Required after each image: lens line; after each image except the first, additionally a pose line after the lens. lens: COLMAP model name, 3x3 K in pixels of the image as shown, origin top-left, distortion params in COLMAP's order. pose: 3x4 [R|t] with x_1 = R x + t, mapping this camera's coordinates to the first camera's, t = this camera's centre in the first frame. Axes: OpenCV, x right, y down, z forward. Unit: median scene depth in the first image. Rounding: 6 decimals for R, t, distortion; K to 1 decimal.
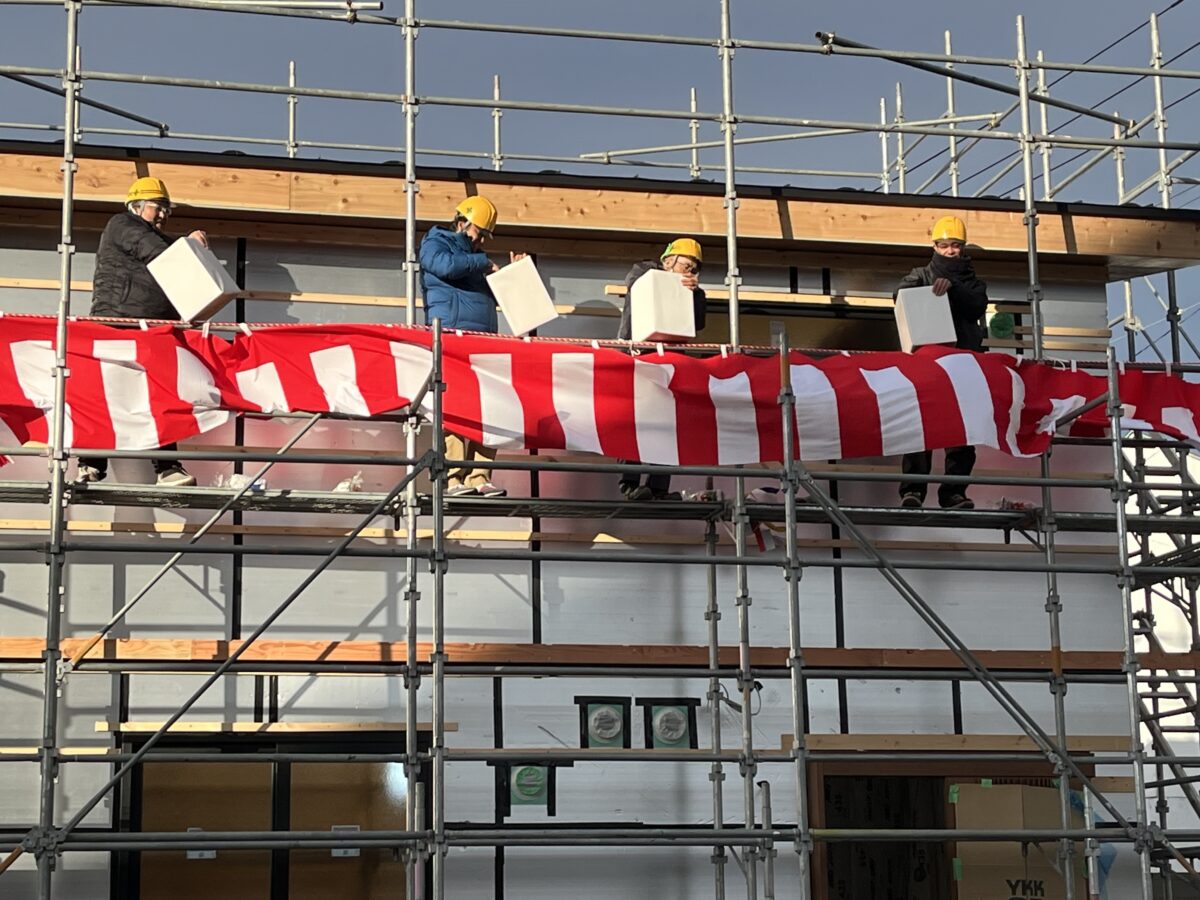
lens RADIAL K [[2228.5, 0, 598.6], [0, 2228.5, 448.8], [0, 0, 1]] dist [0.215903, 0.000000]
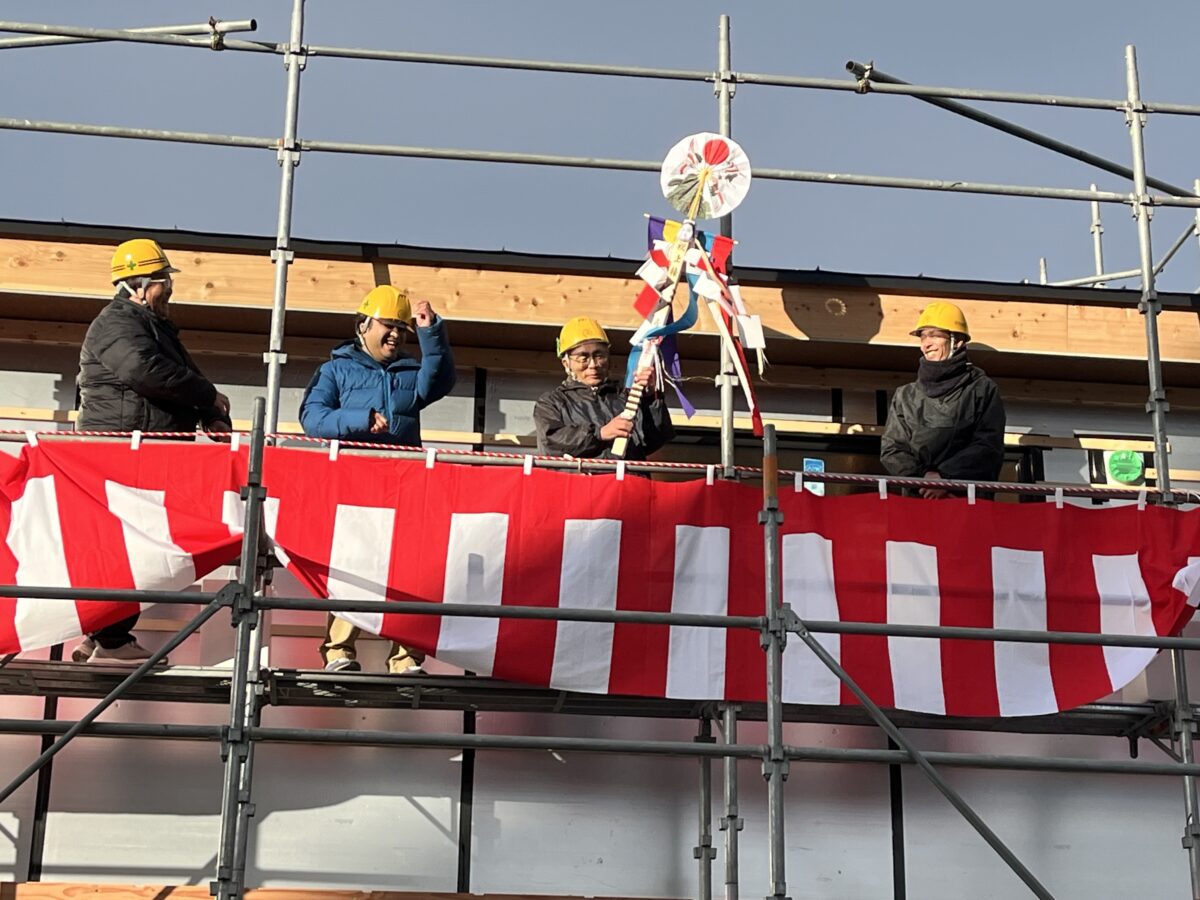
lens RADIAL K [[2274.0, 0, 602.2], [0, 2274.0, 451.5], [0, 0, 1]] dist [0.171666, 0.000000]
pose [[0.995424, -0.011144, -0.094903, 0.088939], [-0.002164, 0.990292, -0.138987, 0.049817], [0.095531, 0.138556, 0.985736, 0.267832]]
